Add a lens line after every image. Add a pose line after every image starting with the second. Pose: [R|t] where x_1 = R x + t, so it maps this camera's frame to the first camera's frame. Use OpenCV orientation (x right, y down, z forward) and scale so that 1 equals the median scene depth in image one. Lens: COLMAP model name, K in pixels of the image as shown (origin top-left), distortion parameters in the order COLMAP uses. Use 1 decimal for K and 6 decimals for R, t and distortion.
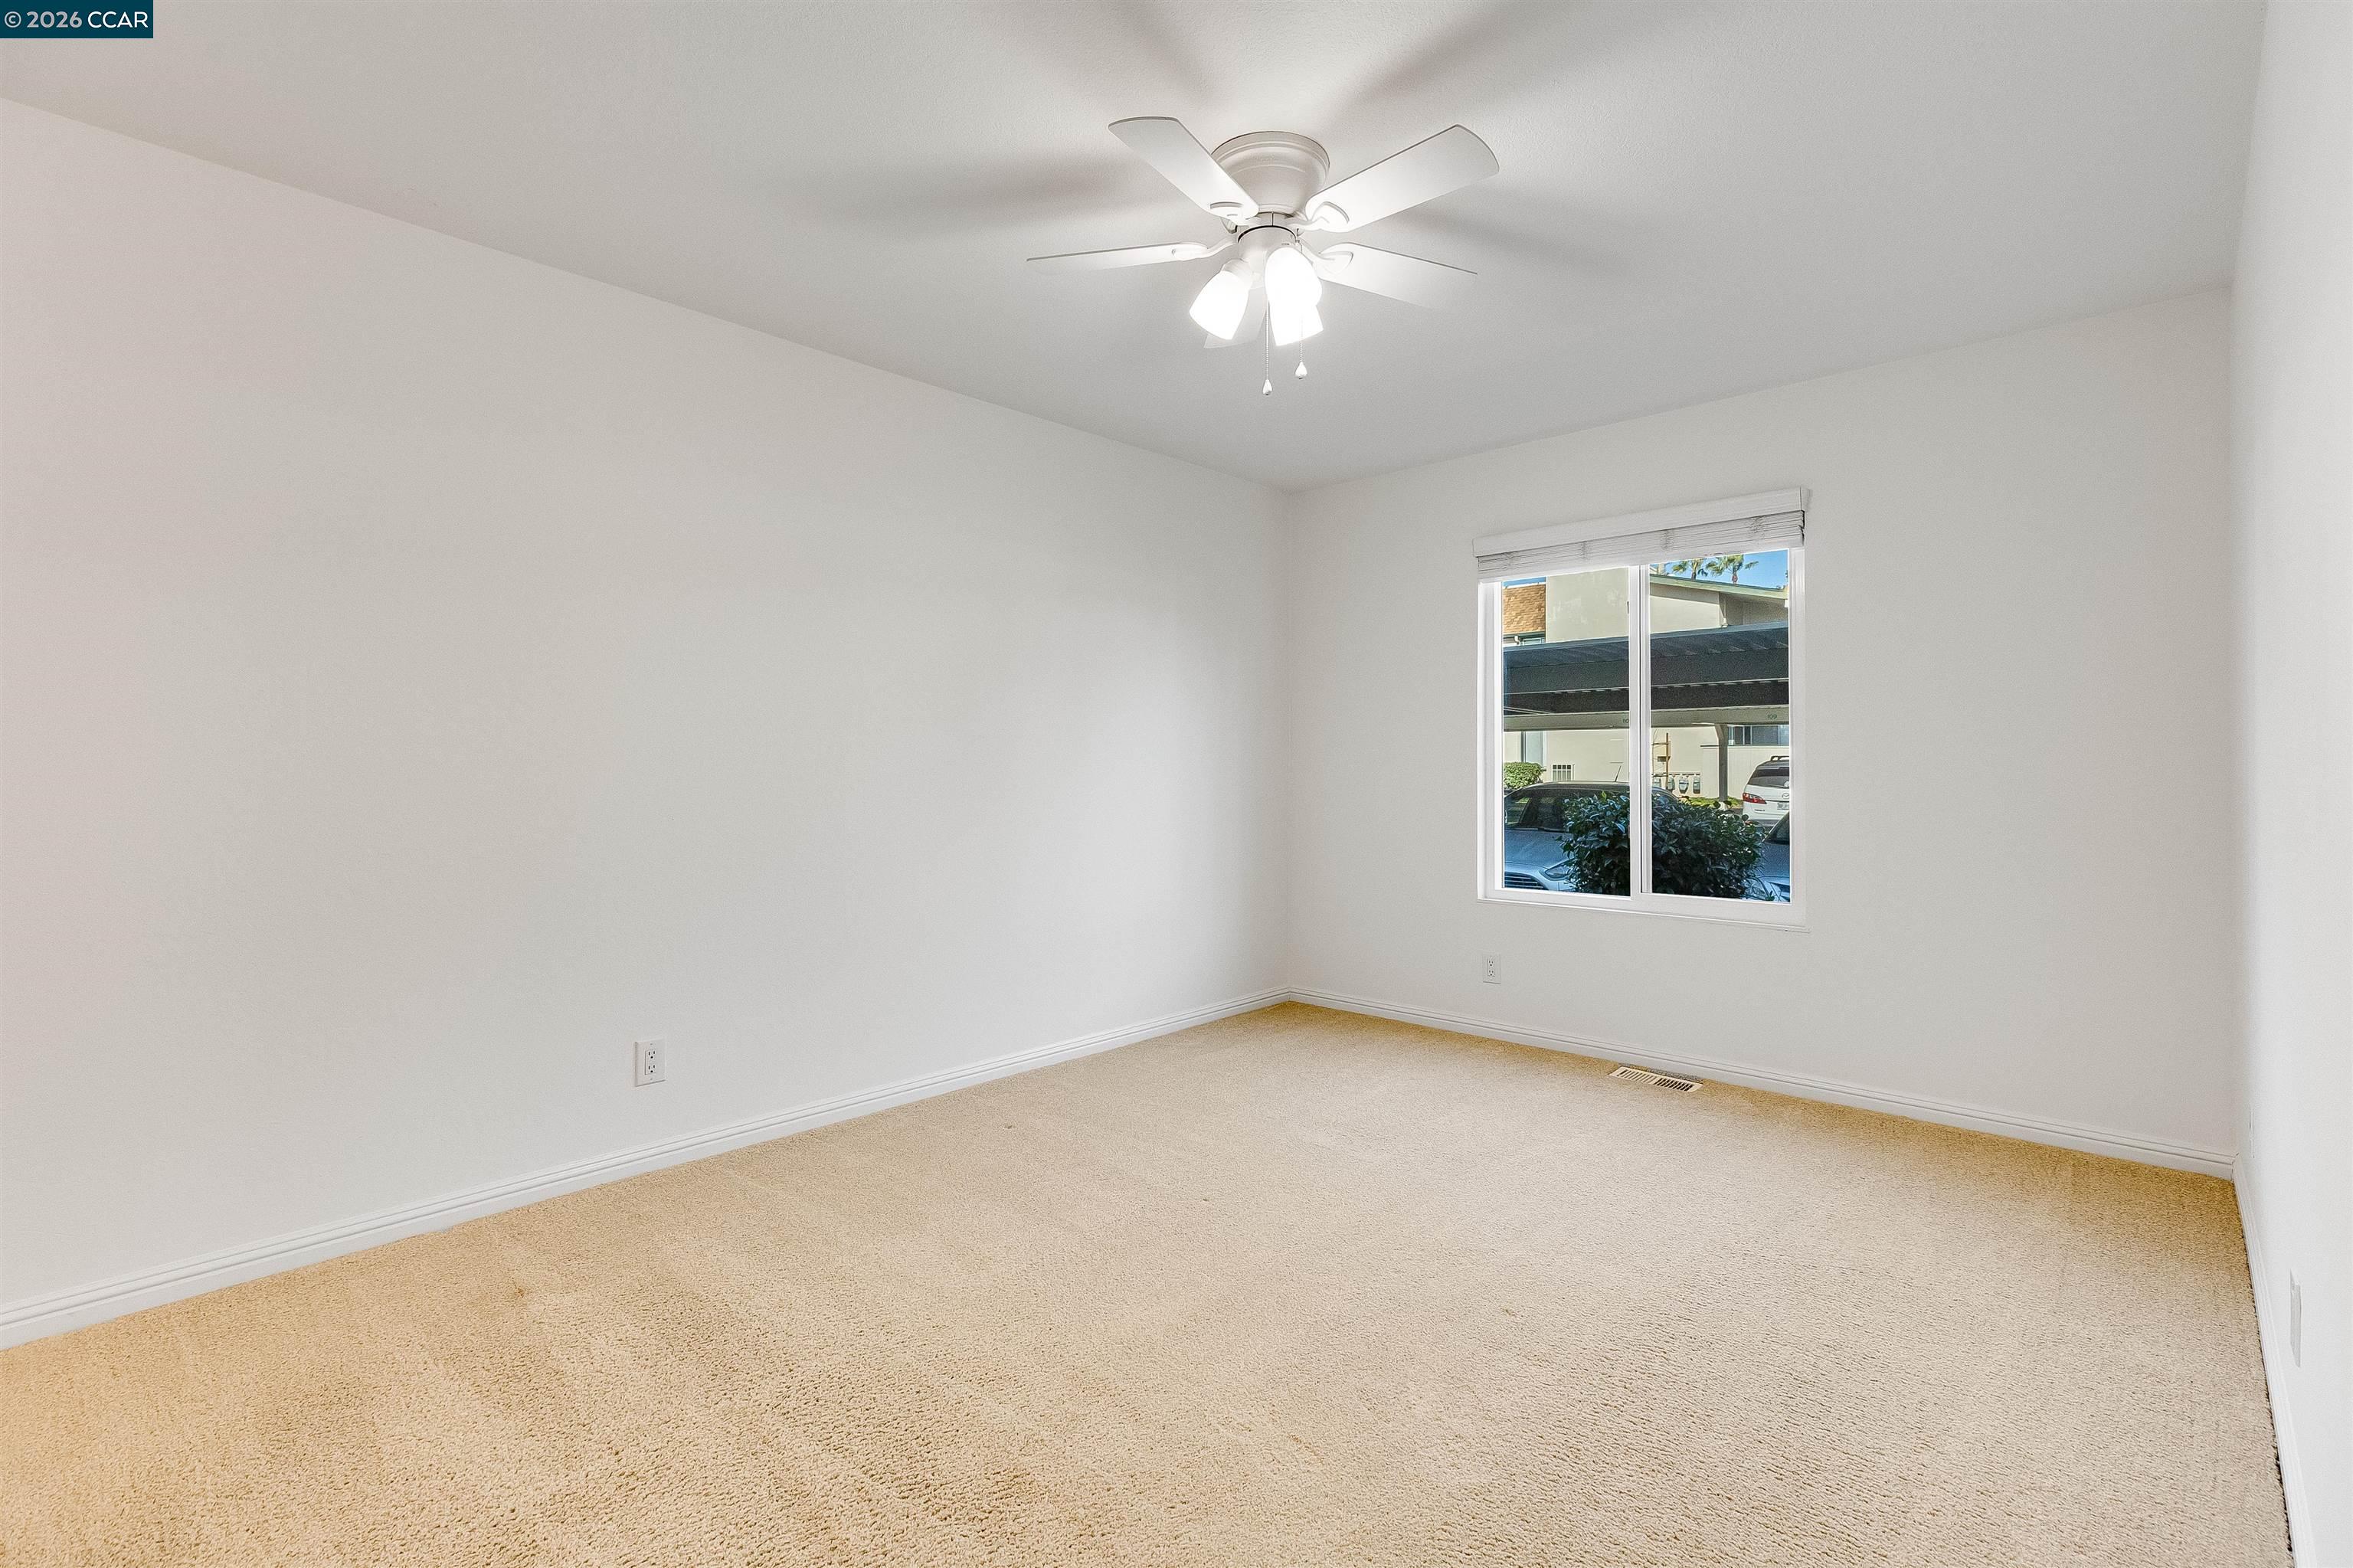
lens RADIAL K [[1049.8, 0, 1174.6], [0, 1049.8, 754.7], [0, 0, 1]] dist [0.004485, 0.000020]
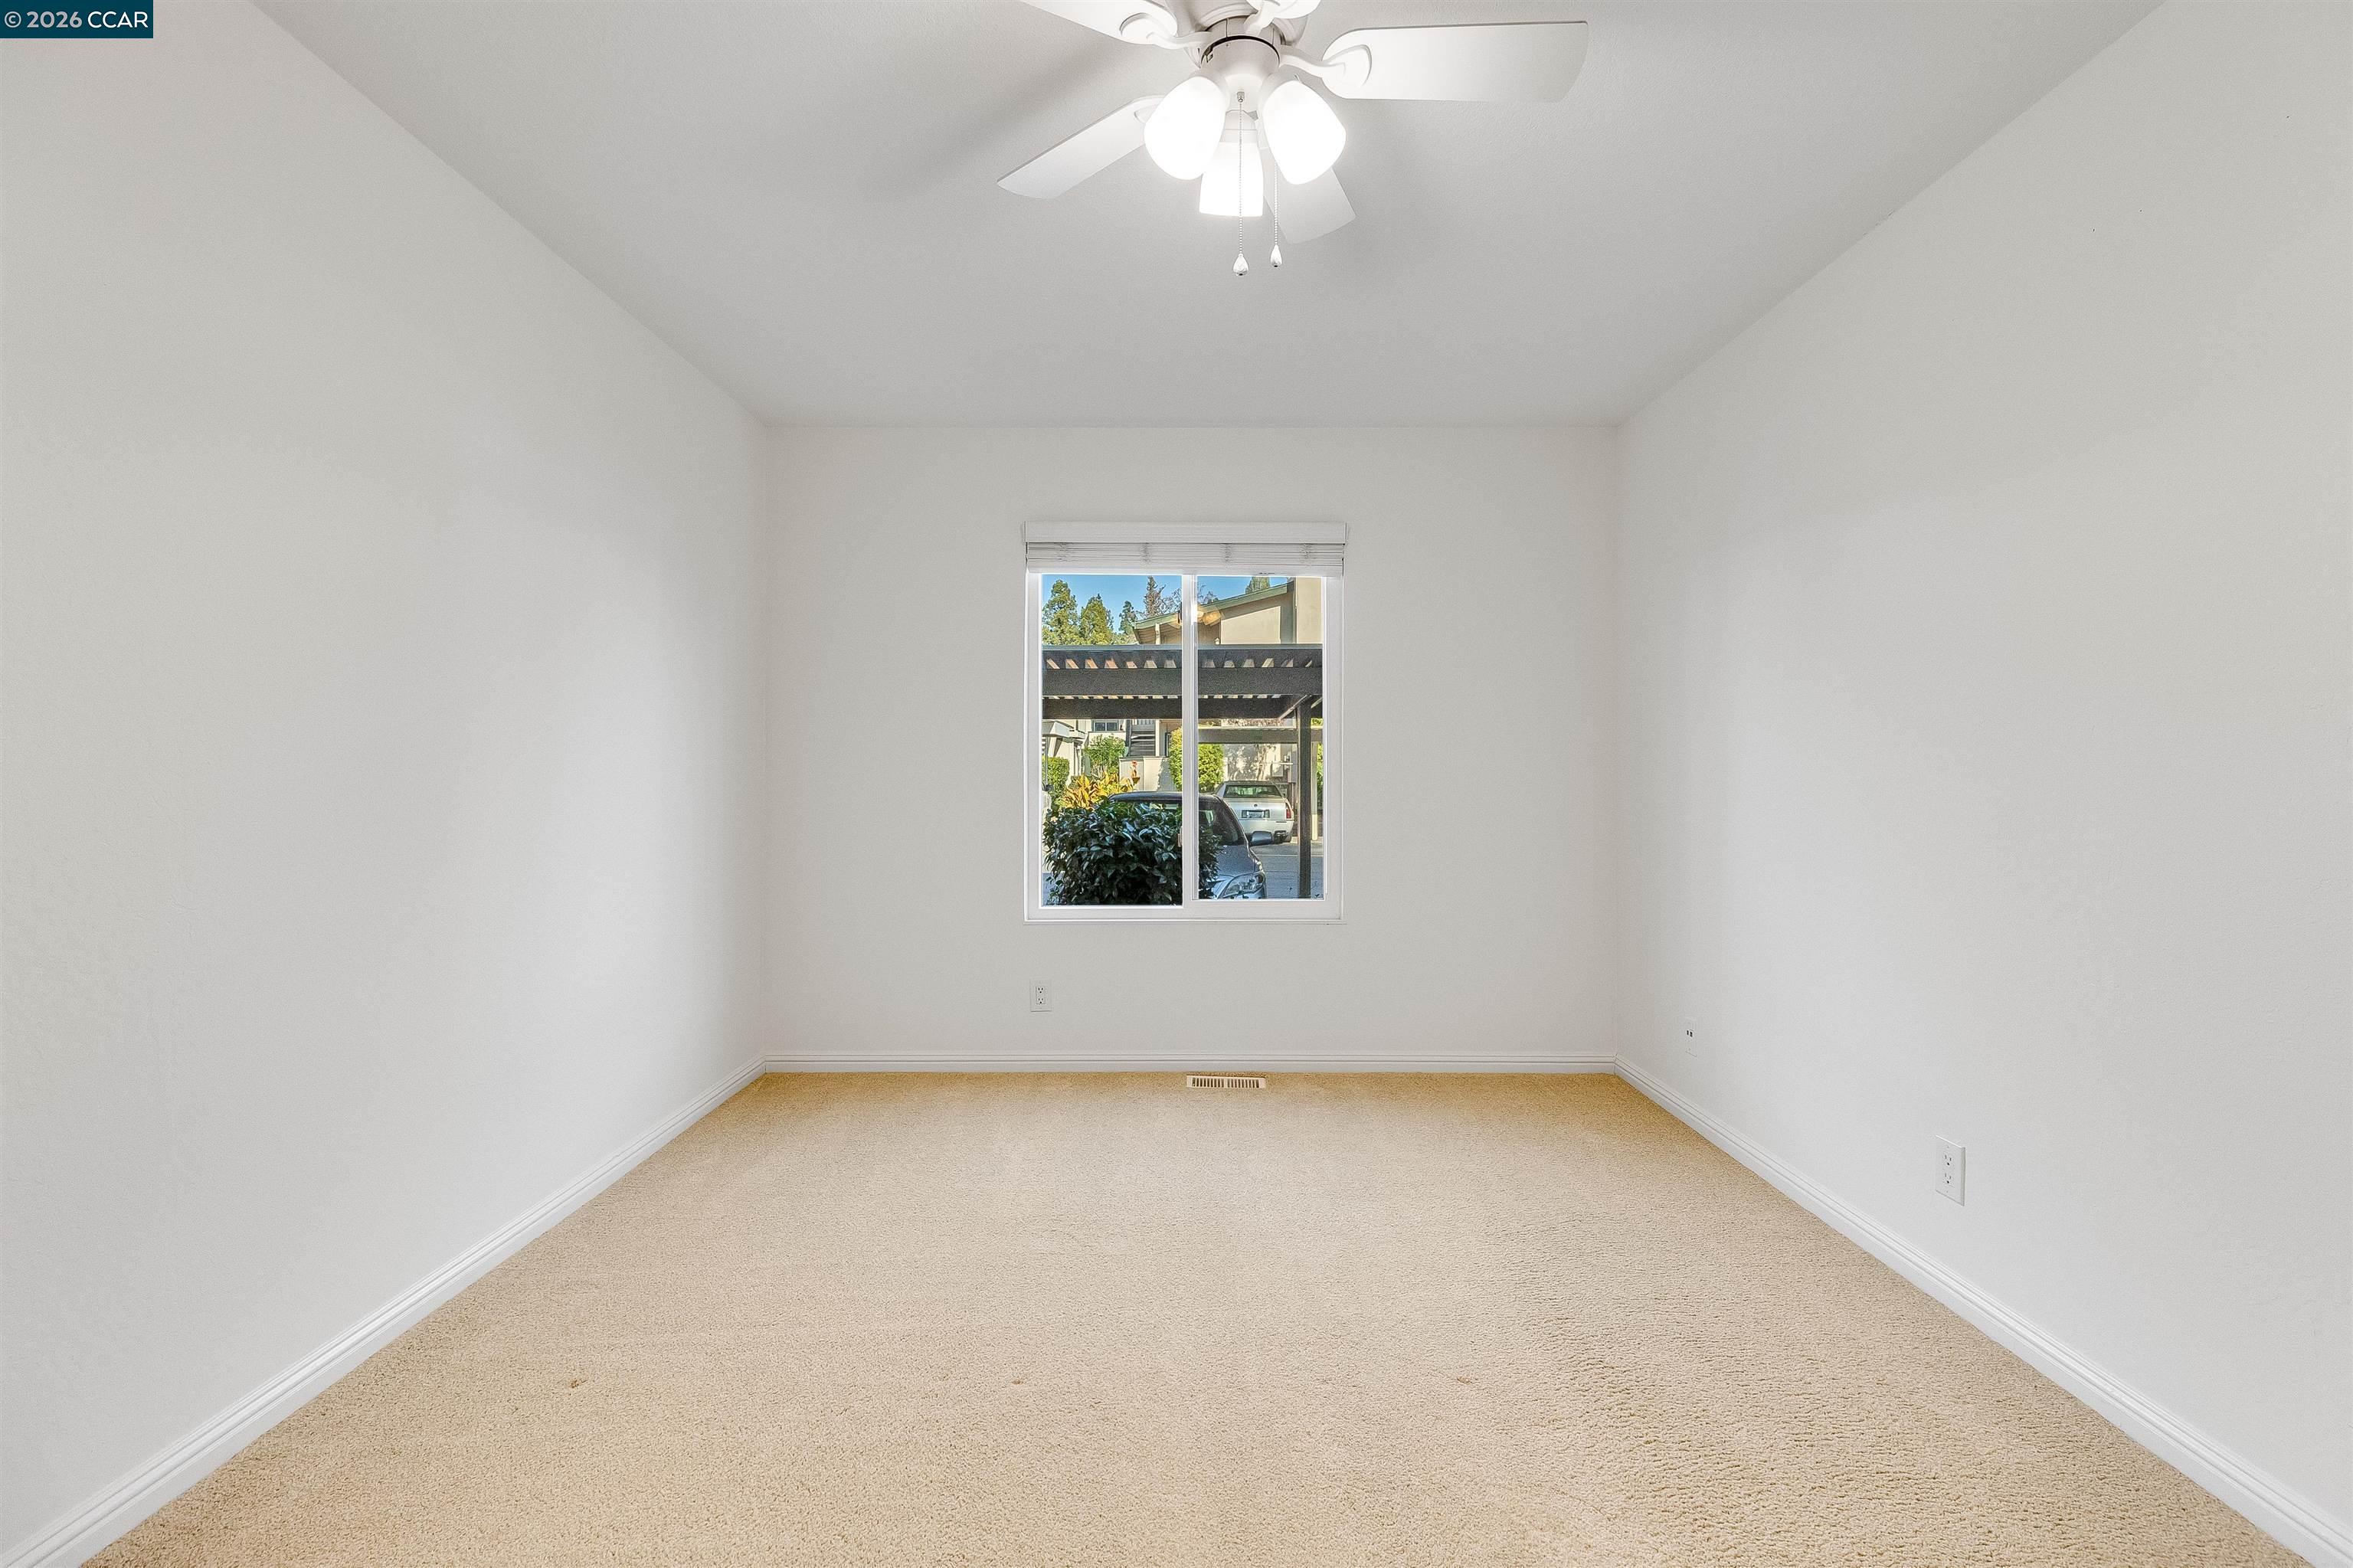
lens RADIAL K [[1049.8, 0, 1187.1], [0, 1049.8, 777.8], [0, 0, 1]] dist [0.004485, 0.000020]
pose [[0.730218, -0.001491, 0.683212, -0.247074], [-0.008780, 0.999895, 0.011566, 0.002189], [-0.683158, -0.014445, 0.730128, 0.266742]]
